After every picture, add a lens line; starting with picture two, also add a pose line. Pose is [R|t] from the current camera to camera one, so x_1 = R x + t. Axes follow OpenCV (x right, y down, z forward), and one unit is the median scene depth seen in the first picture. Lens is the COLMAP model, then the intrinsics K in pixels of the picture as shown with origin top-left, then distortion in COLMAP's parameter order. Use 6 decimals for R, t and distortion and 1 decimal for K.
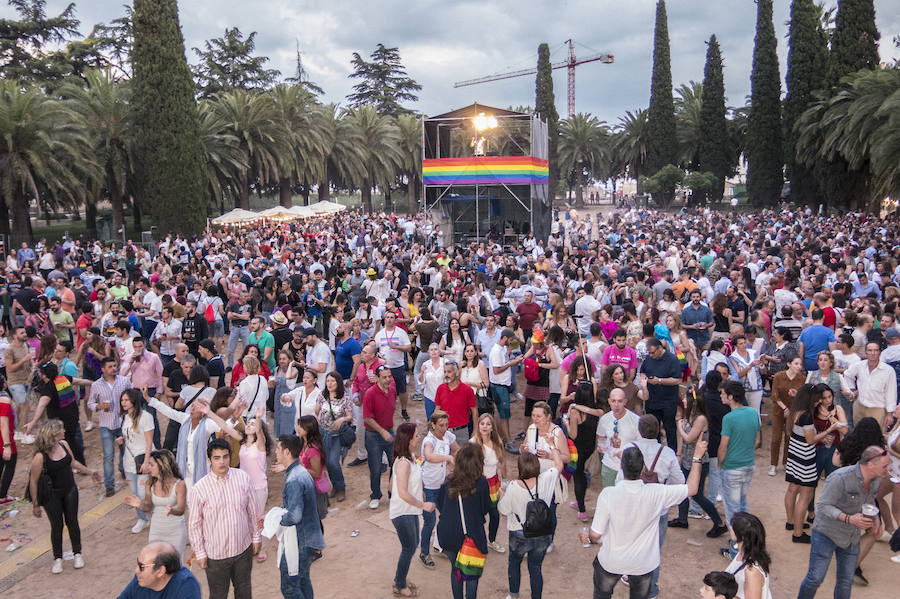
lens RADIAL K [[800.6, 0, 450.0], [0, 800.6, 299.5], [0, 0, 1]] dist [0.000339, -0.003077]
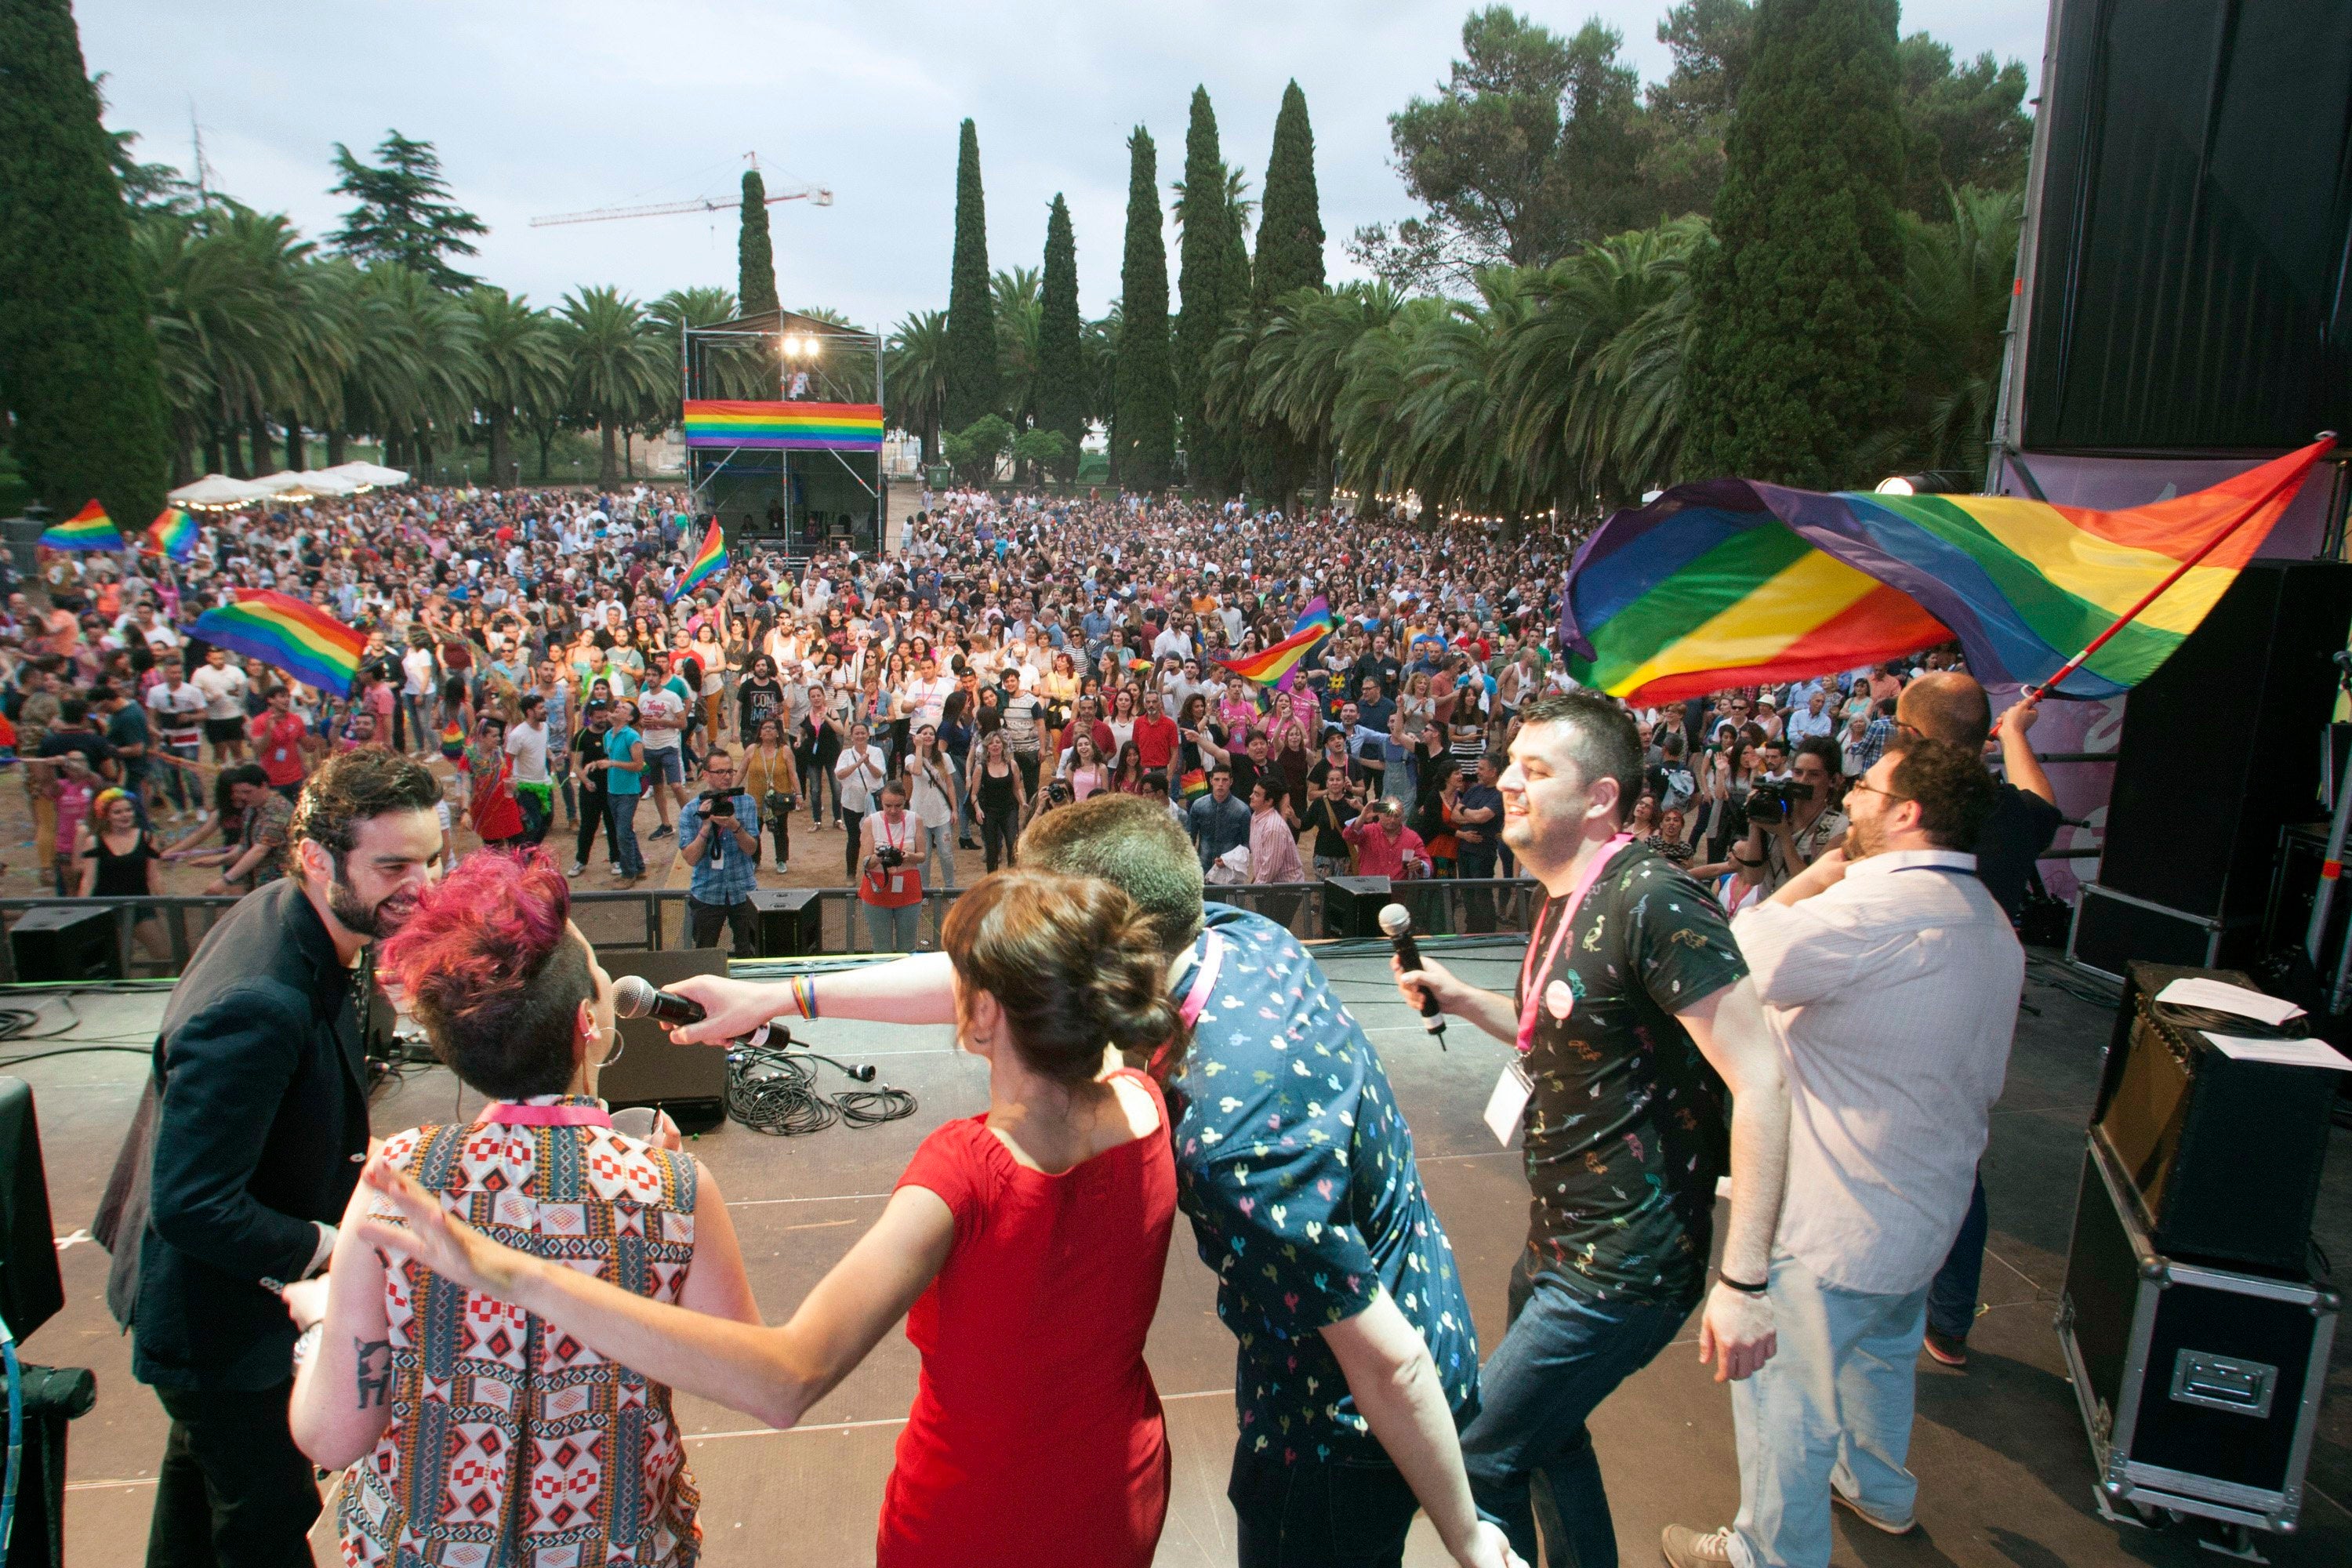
lens RADIAL K [[2092.1, 0, 1176.0], [0, 2092.1, 784.0], [0, 0, 1]] dist [0.000339, -0.003077]
pose [[0.873580, -0.044444, 0.484647, -0.336444], [0.028683, 0.998792, 0.039892, 0.036204], [-0.485835, -0.020947, 0.873799, -0.356605]]
